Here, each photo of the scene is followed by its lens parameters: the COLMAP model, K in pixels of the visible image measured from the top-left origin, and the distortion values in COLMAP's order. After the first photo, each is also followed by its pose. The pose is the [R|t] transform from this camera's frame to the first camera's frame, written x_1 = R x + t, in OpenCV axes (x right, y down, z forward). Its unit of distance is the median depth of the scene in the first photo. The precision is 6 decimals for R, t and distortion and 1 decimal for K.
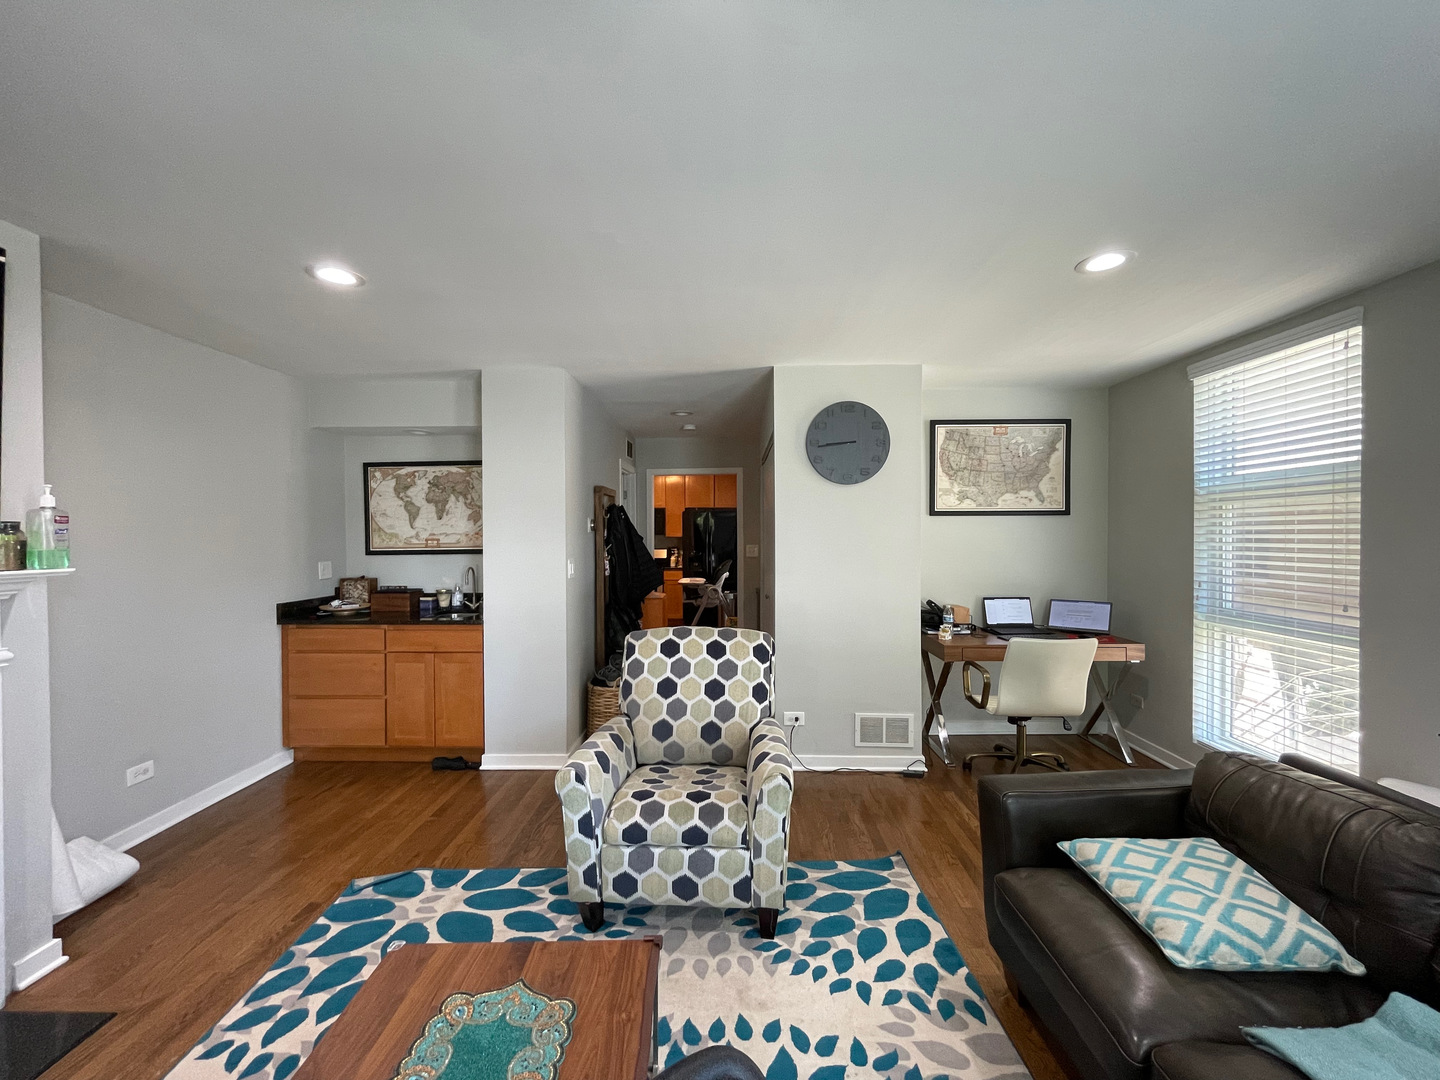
lens RADIAL K [[586.1, 0, 722.4], [0, 586.1, 538.5], [0, 0, 1]] dist [-0.002985, 0.000296]
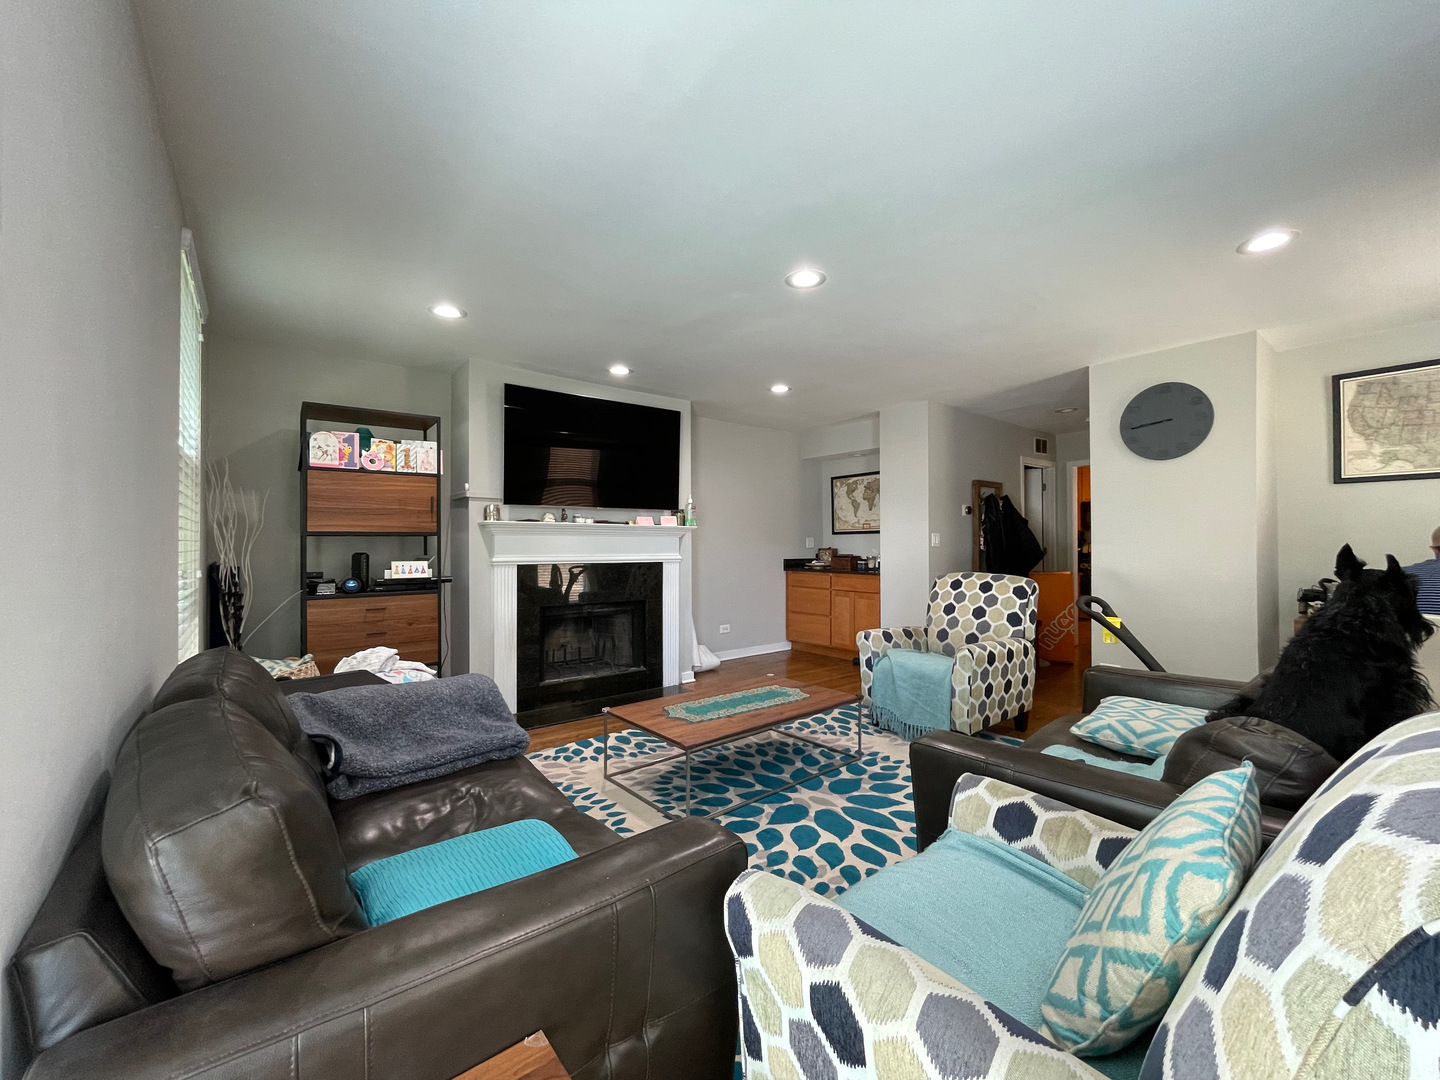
lens RADIAL K [[586.1, 0, 722.4], [0, 586.1, 538.5], [0, 0, 1]] dist [-0.002985, 0.000296]
pose [[0.640853, -0.003106, -0.767657, 0.484863], [-0.008207, 0.999907, -0.010897, 0.066380], [0.767620, 0.013284, 0.640768, -0.293444]]
